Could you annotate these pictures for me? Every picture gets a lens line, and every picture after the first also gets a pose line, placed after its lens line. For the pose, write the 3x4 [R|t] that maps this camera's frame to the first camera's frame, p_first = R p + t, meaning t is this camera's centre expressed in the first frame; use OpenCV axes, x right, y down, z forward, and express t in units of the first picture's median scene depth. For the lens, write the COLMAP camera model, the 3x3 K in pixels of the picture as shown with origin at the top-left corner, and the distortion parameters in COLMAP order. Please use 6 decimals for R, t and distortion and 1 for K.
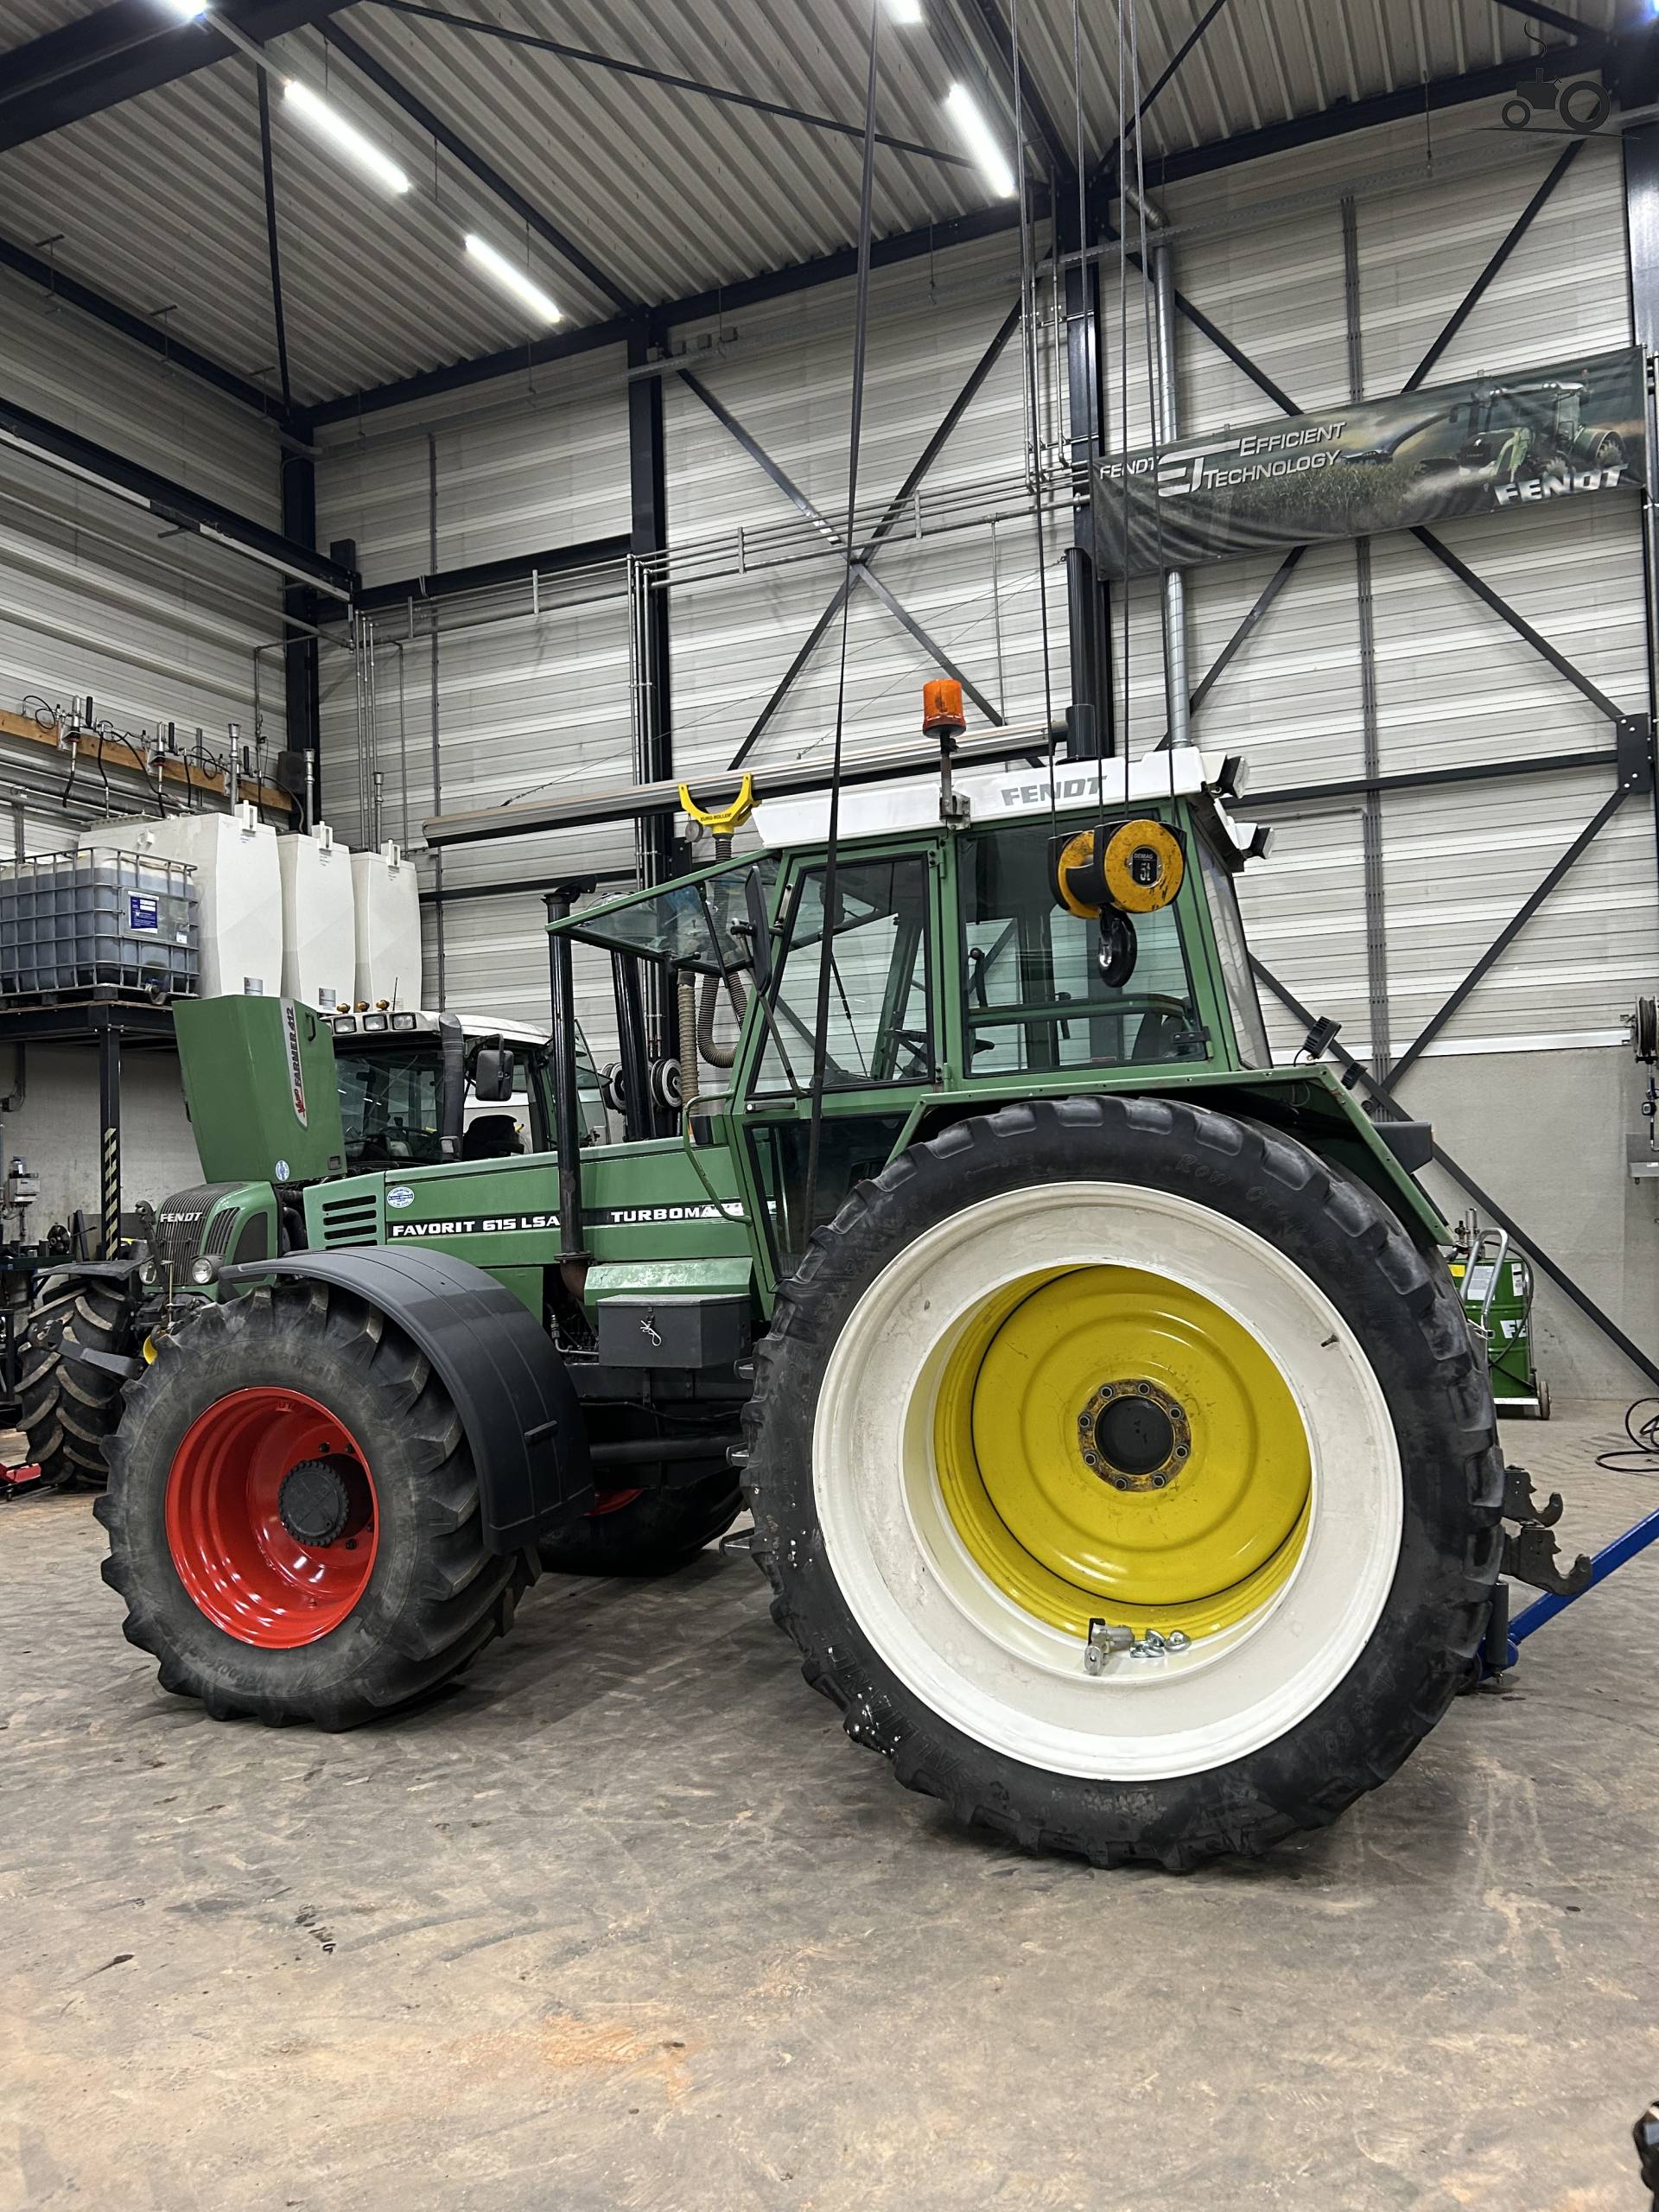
lens RADIAL K [[1658.4, 0, 829.5], [0, 1658.4, 1106.0], [0, 0, 1]] dist [0.004482, -0.000158]
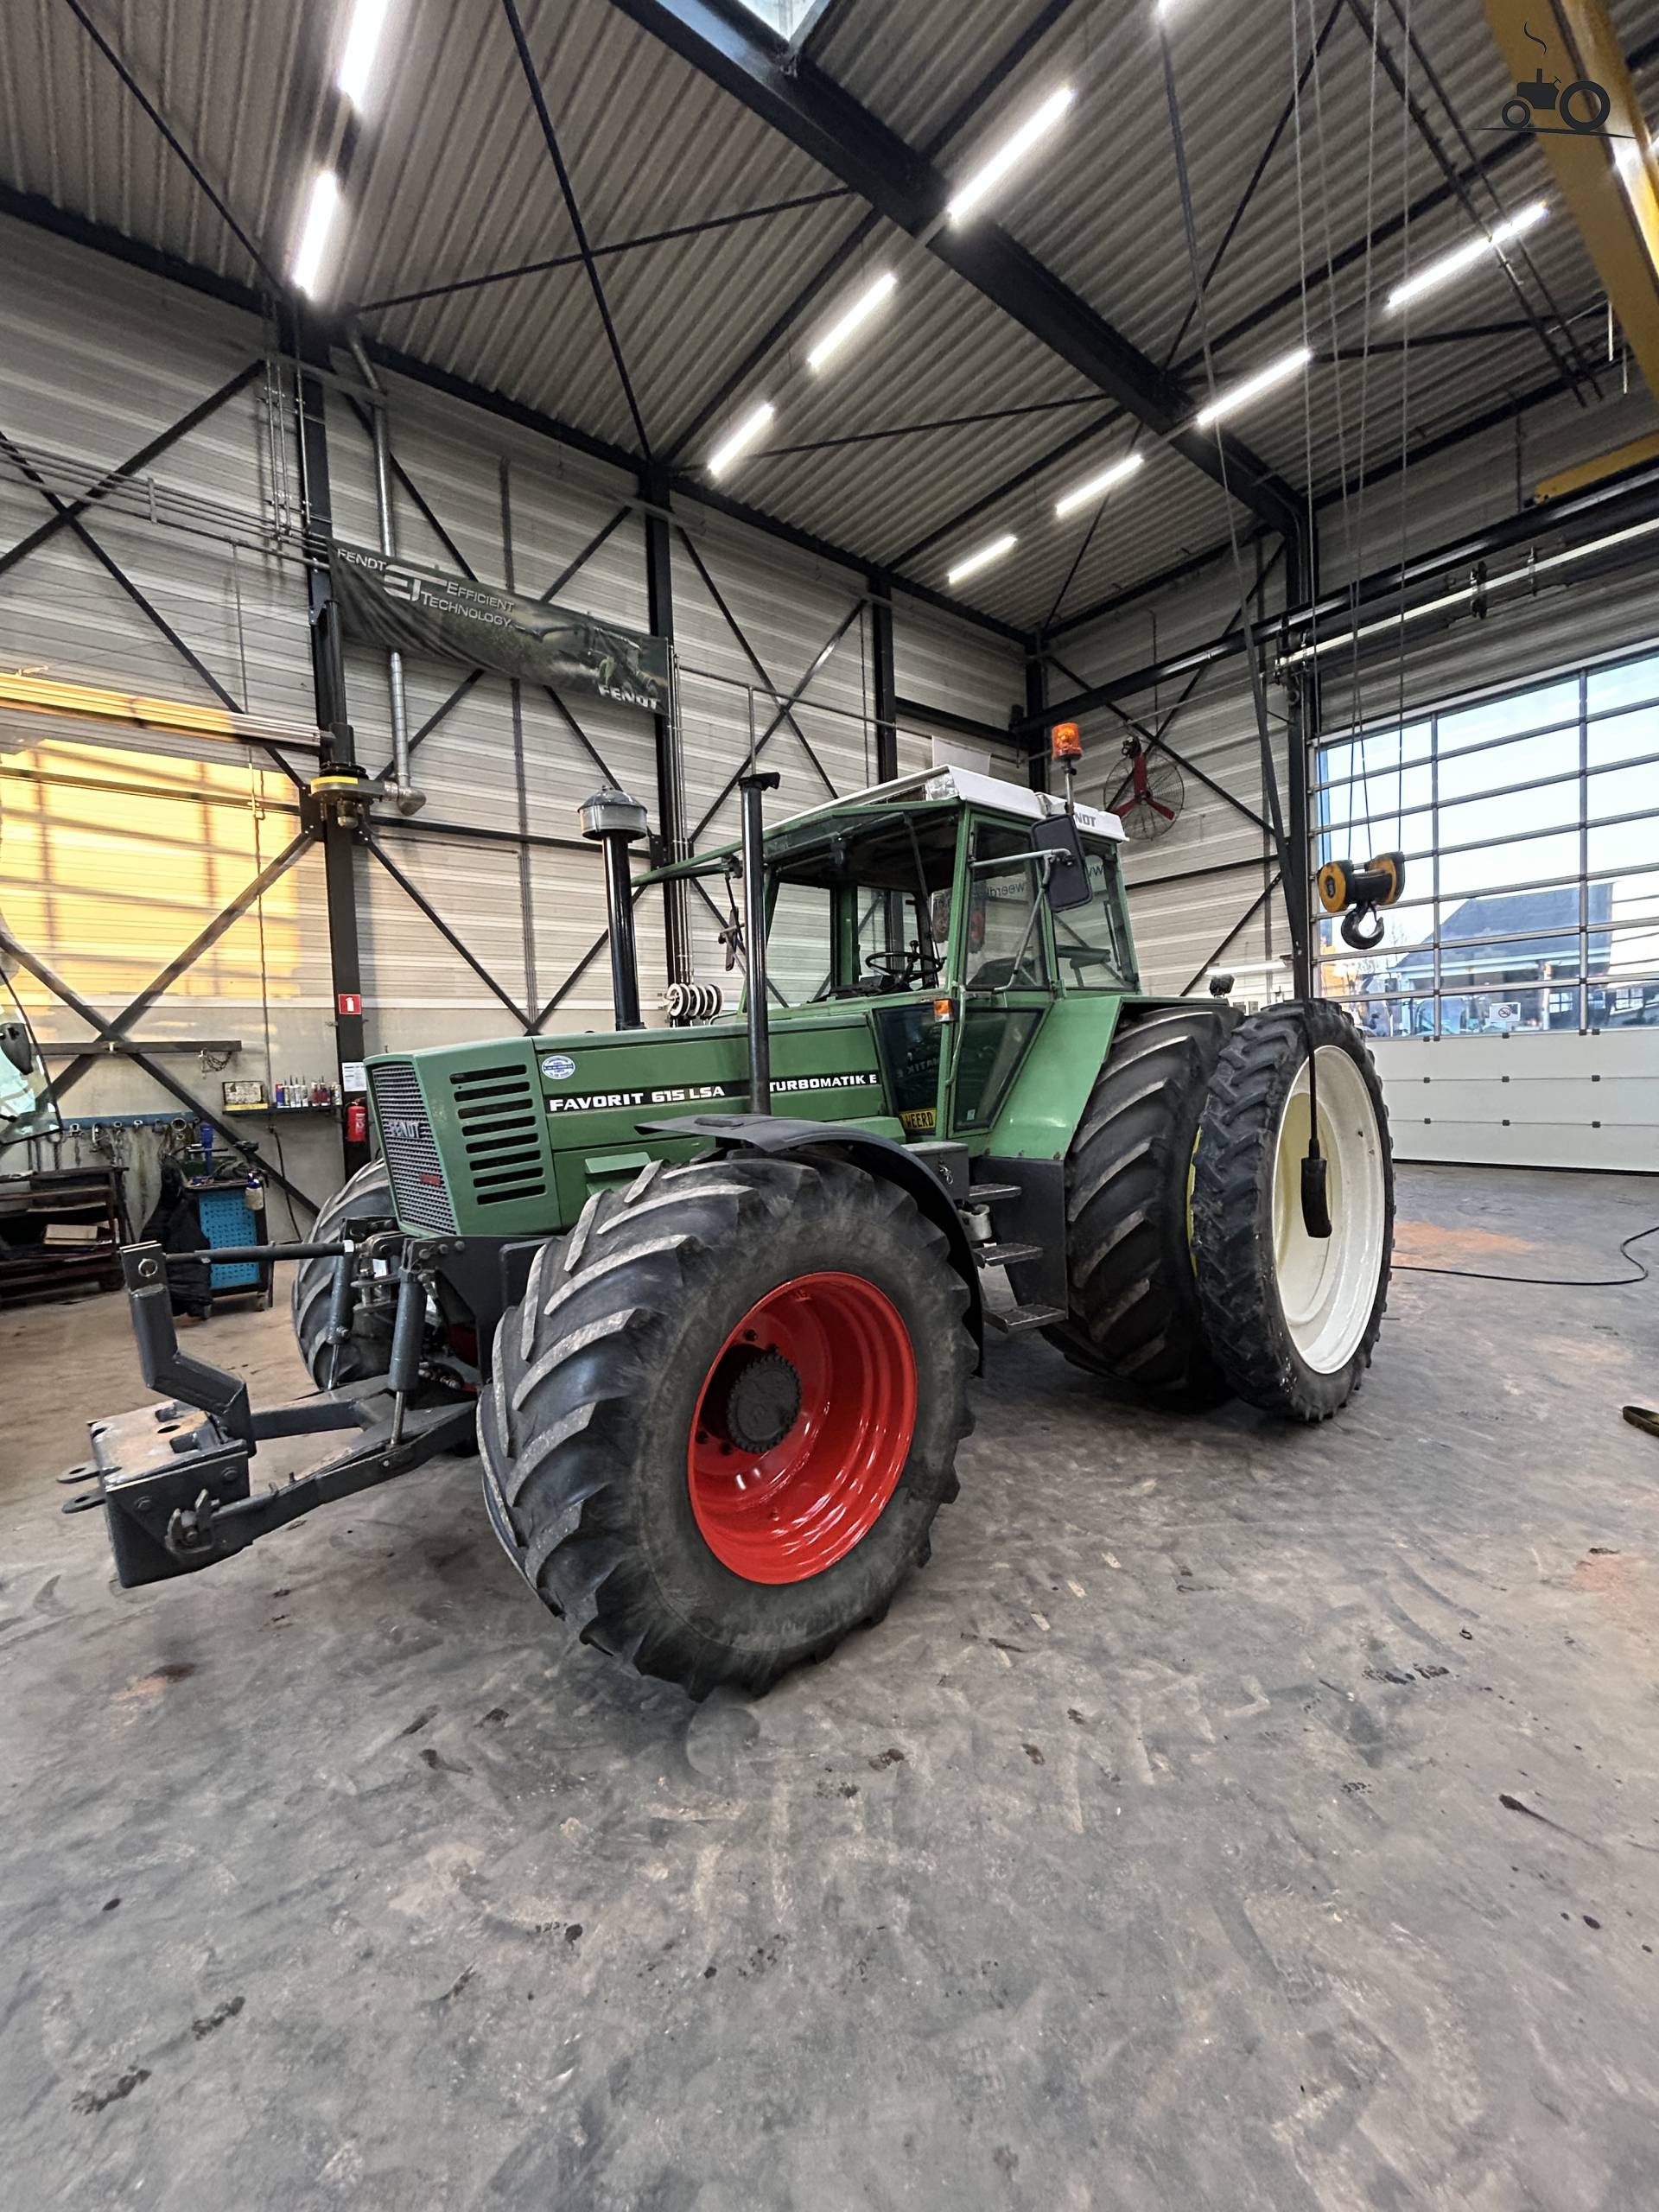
lens RADIAL K [[893.2, 0, 839.4], [0, 893.2, 1088.5], [0, 0, 1]] dist [-0.000348, 0.000569]
pose [[0.455207, -0.011443, 0.890312, -0.729447], [-0.014987, 0.999677, 0.020511, 0.063702], [-0.890259, -0.022680, 0.454889, 0.769410]]
